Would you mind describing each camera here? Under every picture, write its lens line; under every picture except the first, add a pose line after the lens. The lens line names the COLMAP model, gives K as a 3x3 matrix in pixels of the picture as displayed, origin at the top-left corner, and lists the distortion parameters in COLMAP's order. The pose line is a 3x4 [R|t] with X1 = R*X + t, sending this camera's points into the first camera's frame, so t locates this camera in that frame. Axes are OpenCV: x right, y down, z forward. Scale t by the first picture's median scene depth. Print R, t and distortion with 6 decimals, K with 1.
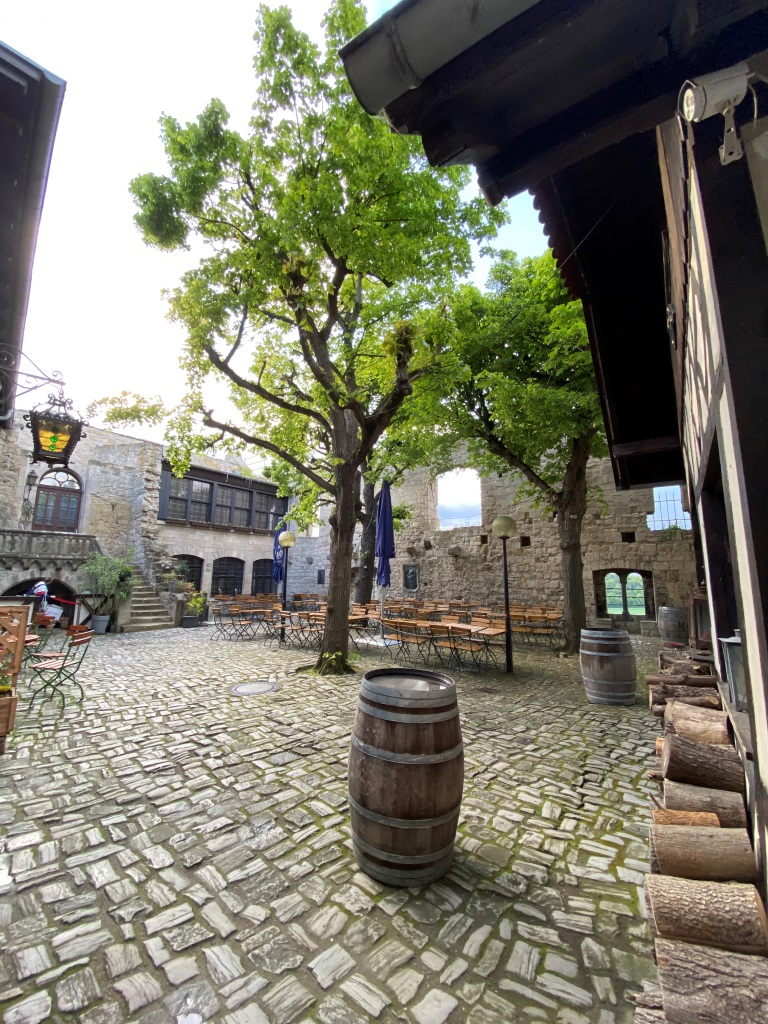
lens RADIAL K [[408.2, 0, 382.7], [0, 408.2, 511.3], [0, 0, 1]] dist [0.044851, -0.030433]
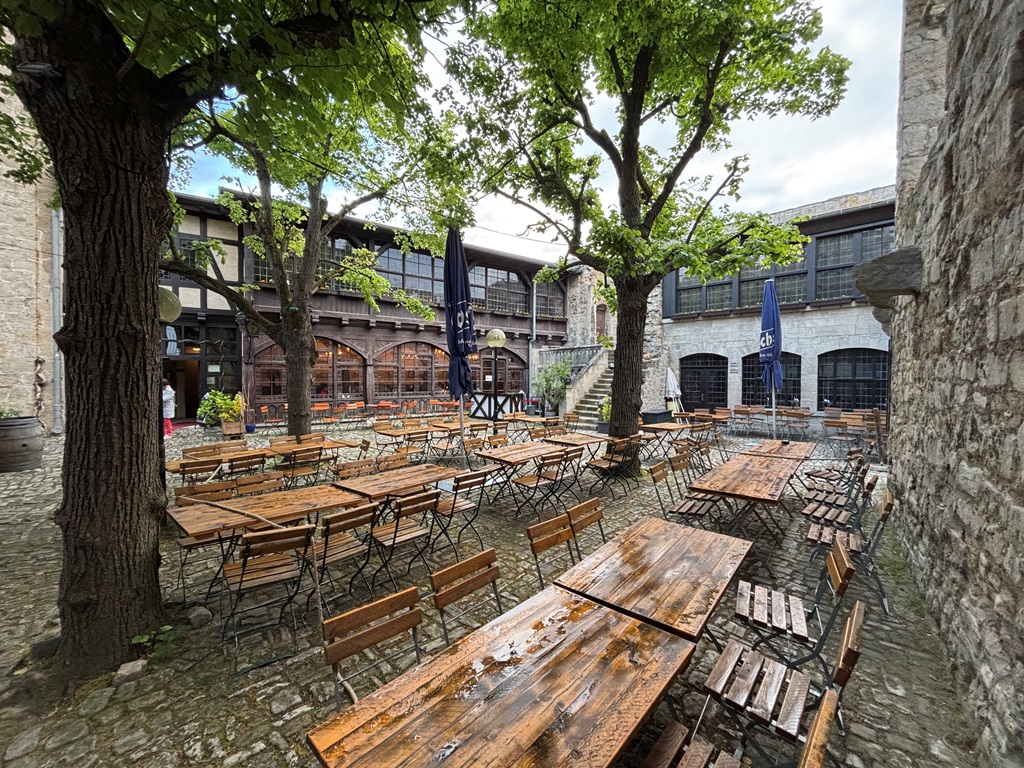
lens RADIAL K [[409.4, 0, 508.5], [0, 409.4, 381.7], [0, 0, 1]] dist [-0.000131, -0.000429]
pose [[-0.107661, 0.000676, -0.994187, 0.451461], [0.162070, 0.986635, -0.016880, 0.132730], [0.980889, -0.162946, -0.106332, 0.827096]]
